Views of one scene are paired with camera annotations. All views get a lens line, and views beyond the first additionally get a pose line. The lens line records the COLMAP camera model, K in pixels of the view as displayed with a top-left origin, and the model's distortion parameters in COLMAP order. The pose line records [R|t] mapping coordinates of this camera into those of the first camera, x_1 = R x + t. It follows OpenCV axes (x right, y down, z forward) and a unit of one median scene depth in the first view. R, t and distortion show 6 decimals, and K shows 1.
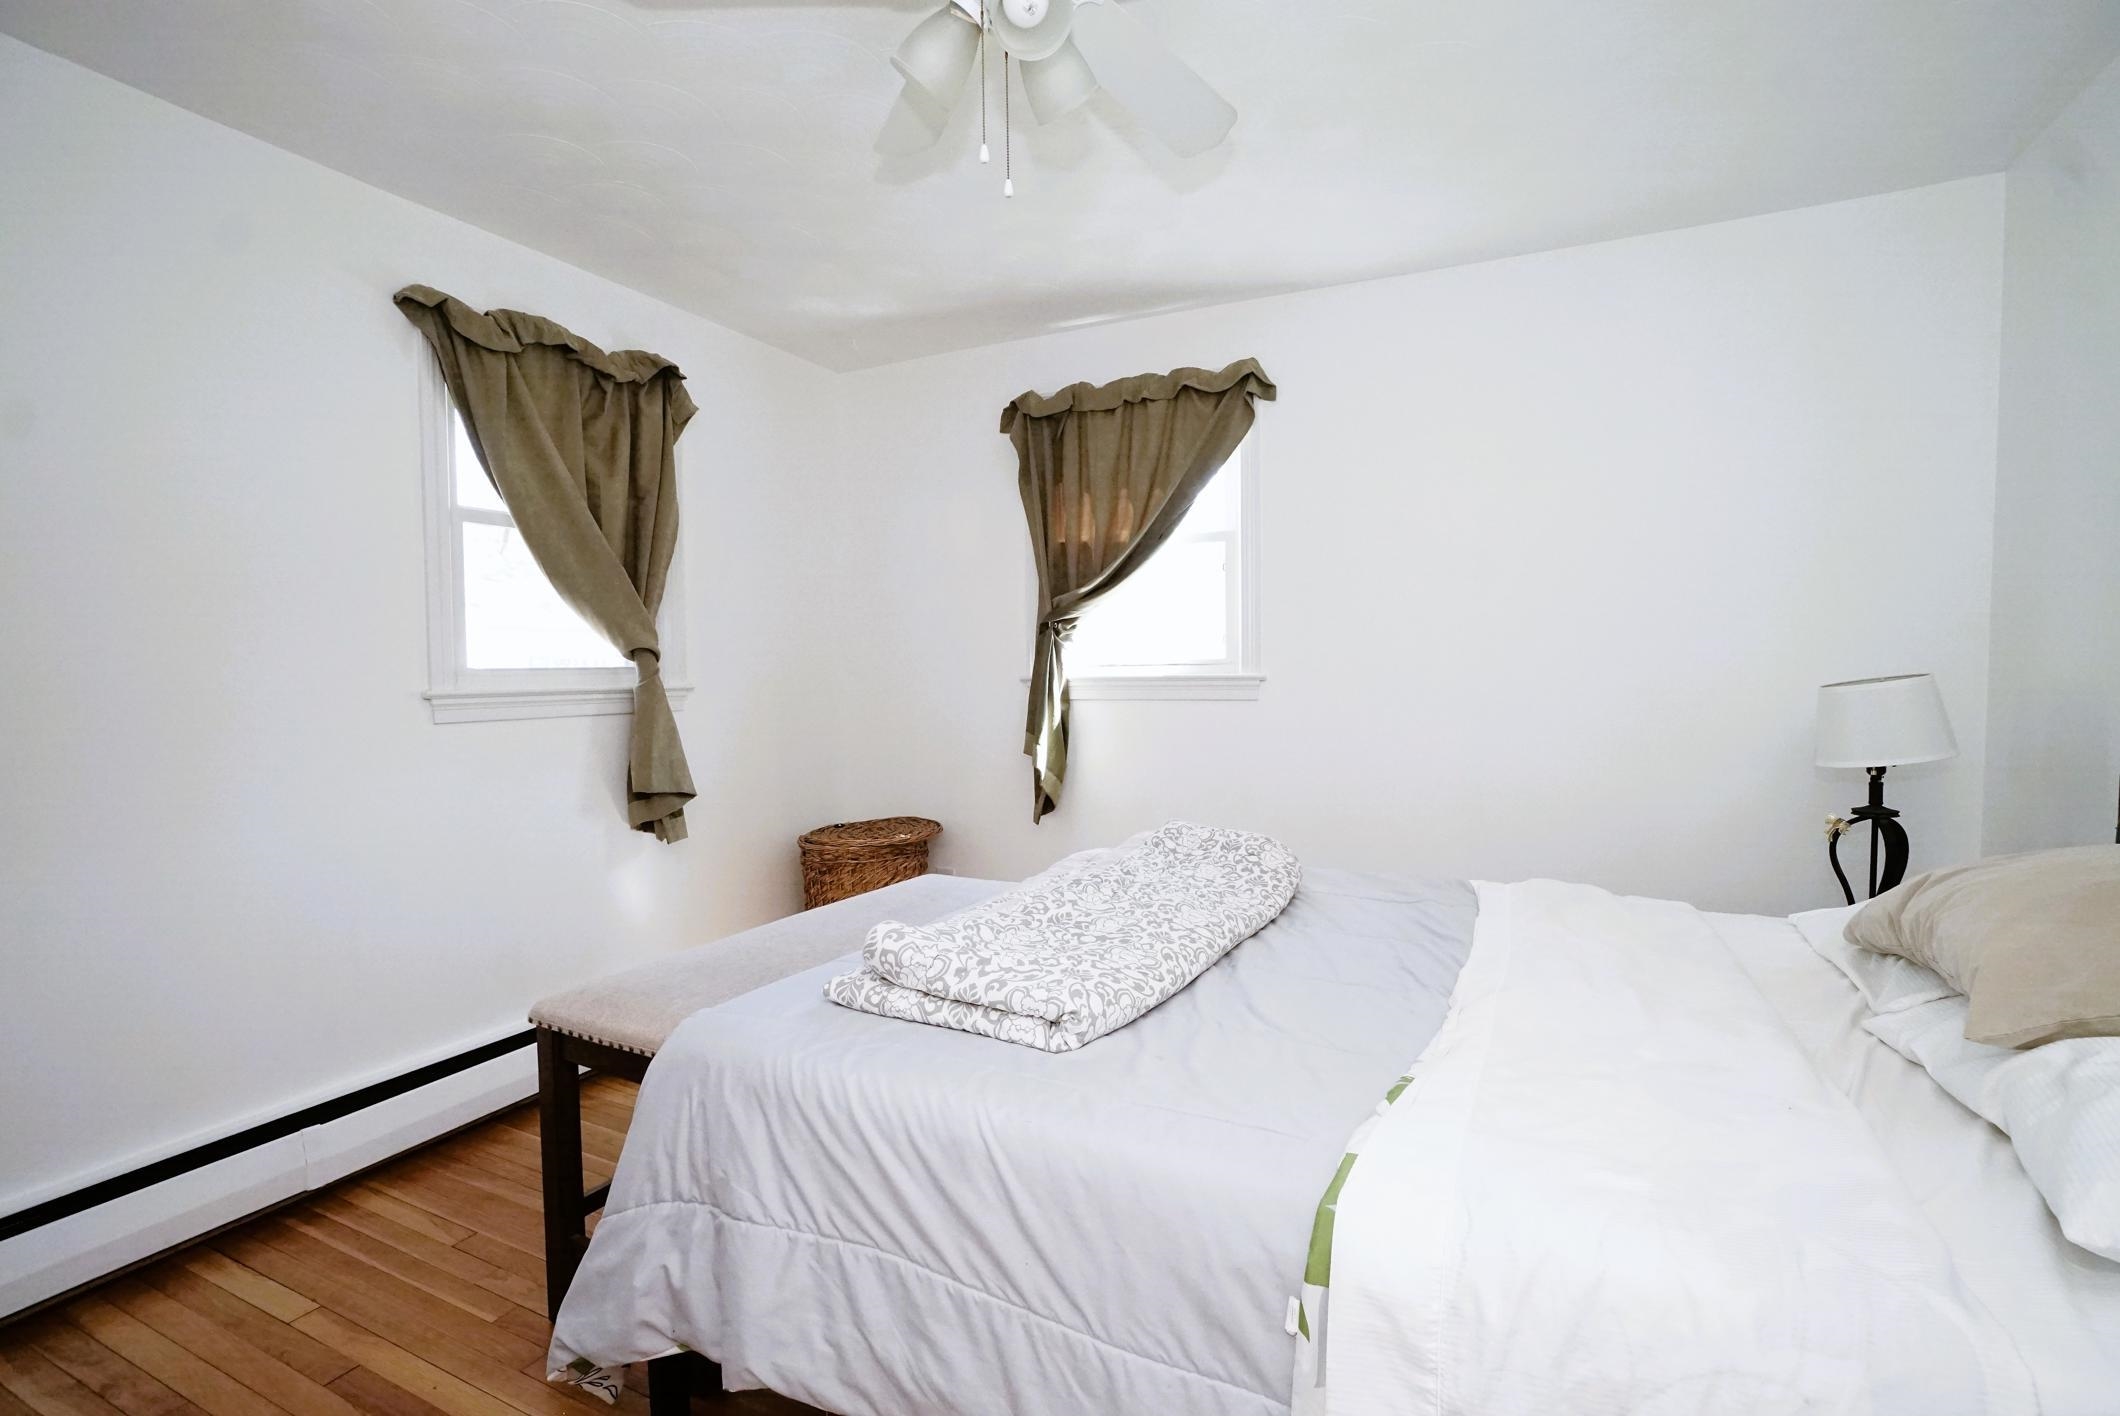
lens RADIAL K [[1032.9, 0, 1048.3], [0, 1032.9, 708.9], [0, 0, 1]] dist [-0.048861, 0.031716]
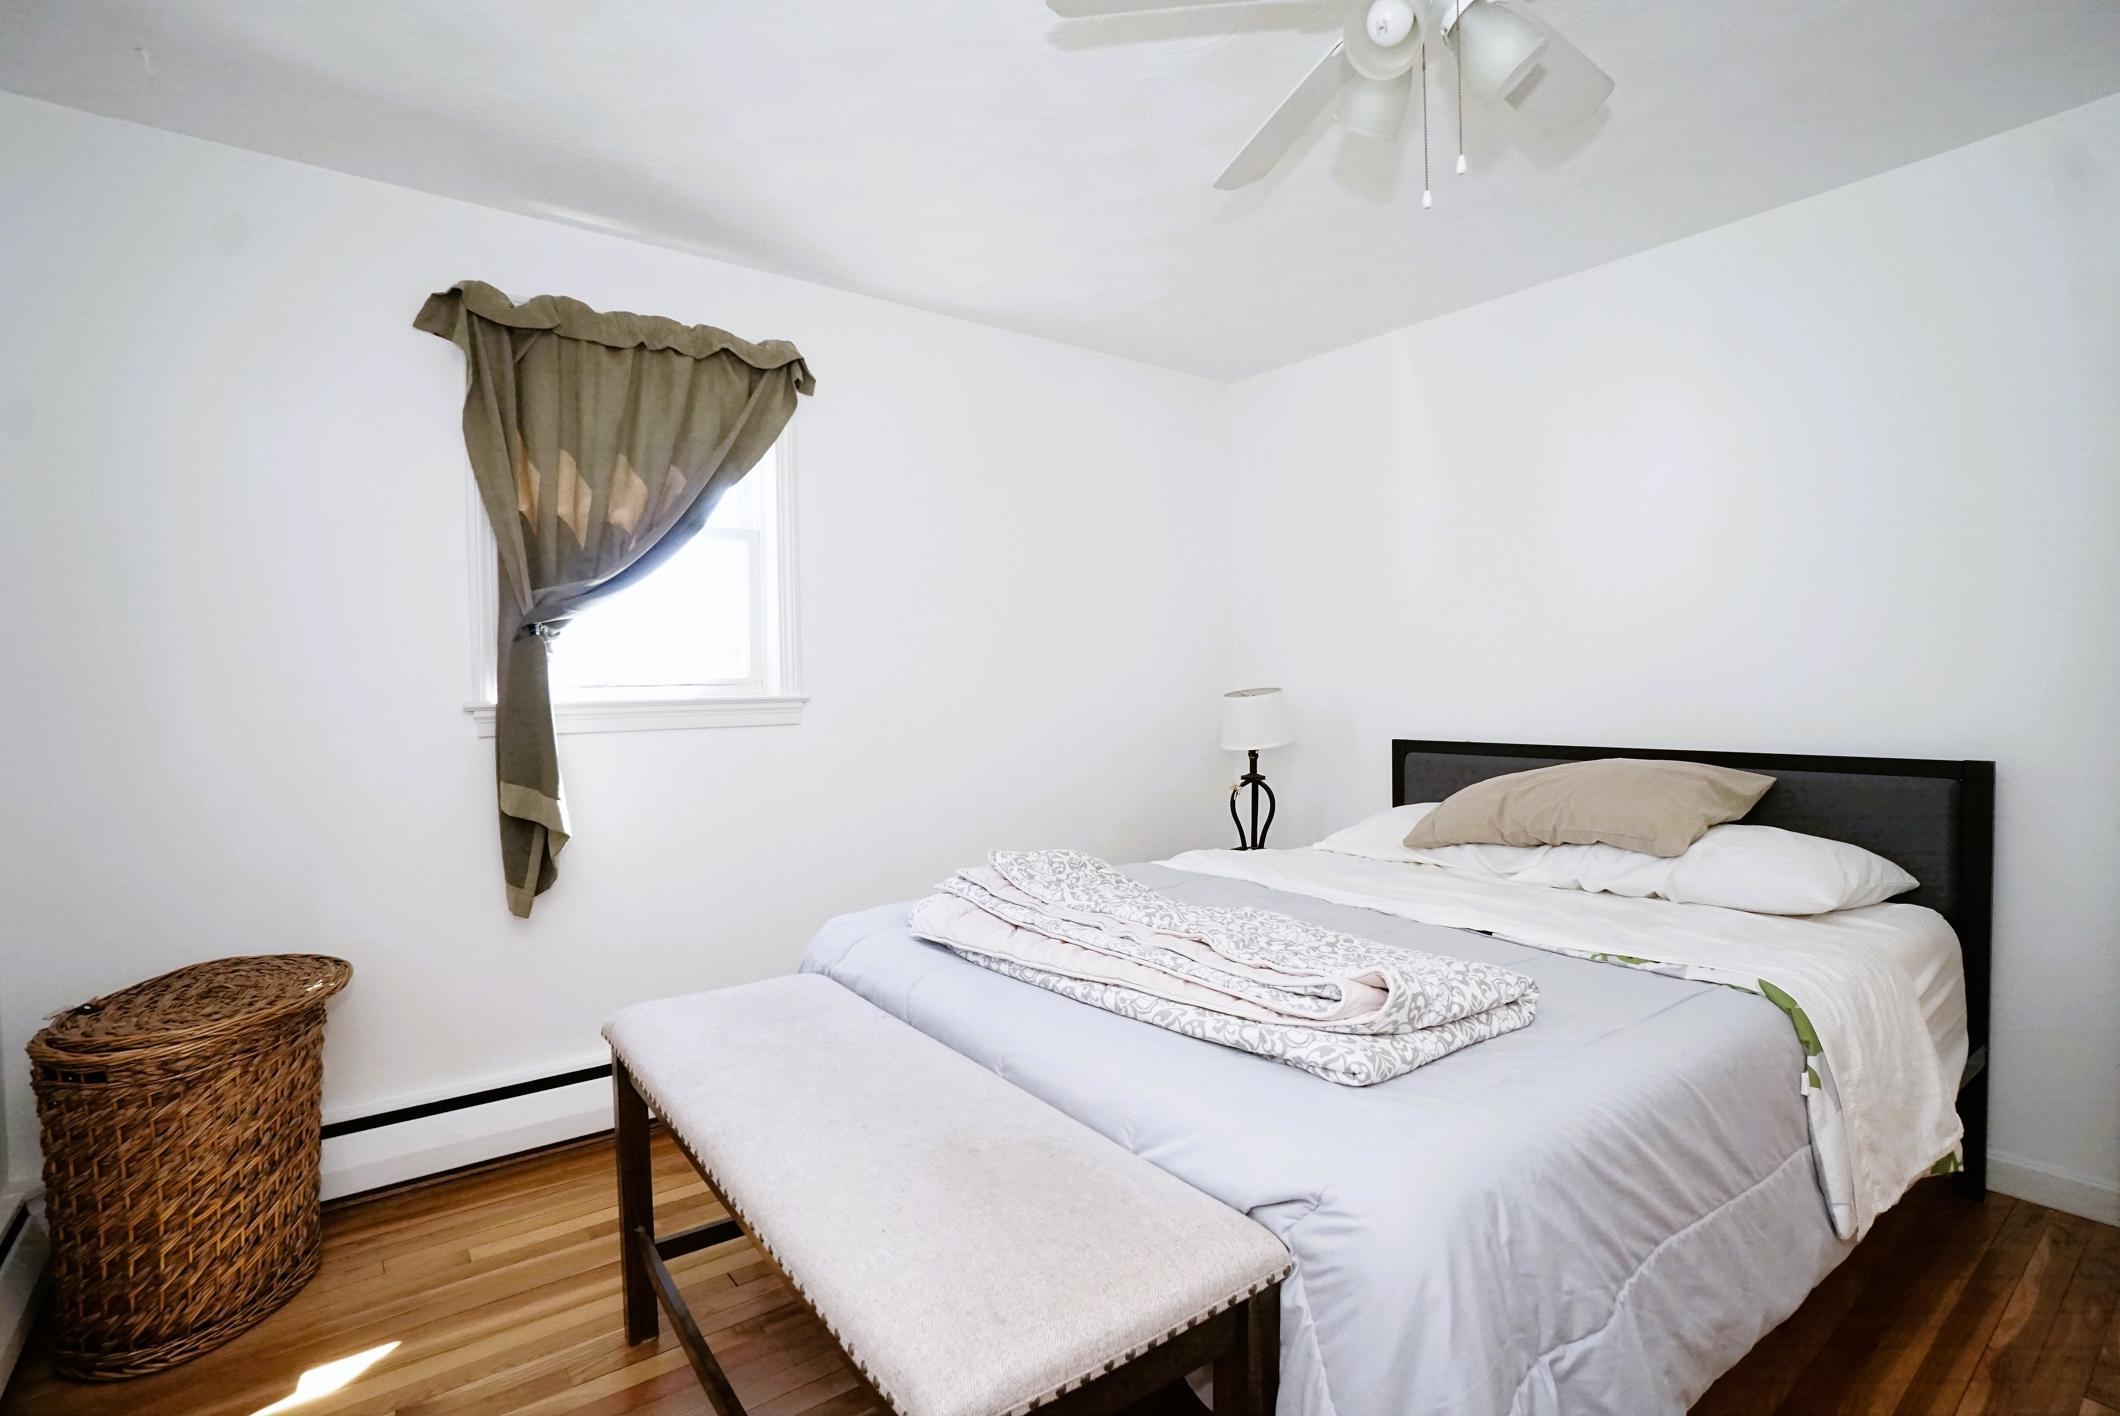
lens RADIAL K [[1032.9, 0, 1048.3], [0, 1032.9, 708.9], [0, 0, 1]] dist [-0.048861, 0.031716]
pose [[0.410497, -0.021774, 0.911602, -0.506591], [0.042048, 0.999103, 0.004930, -0.016463], [-0.910892, 0.036307, 0.411045, 0.418620]]
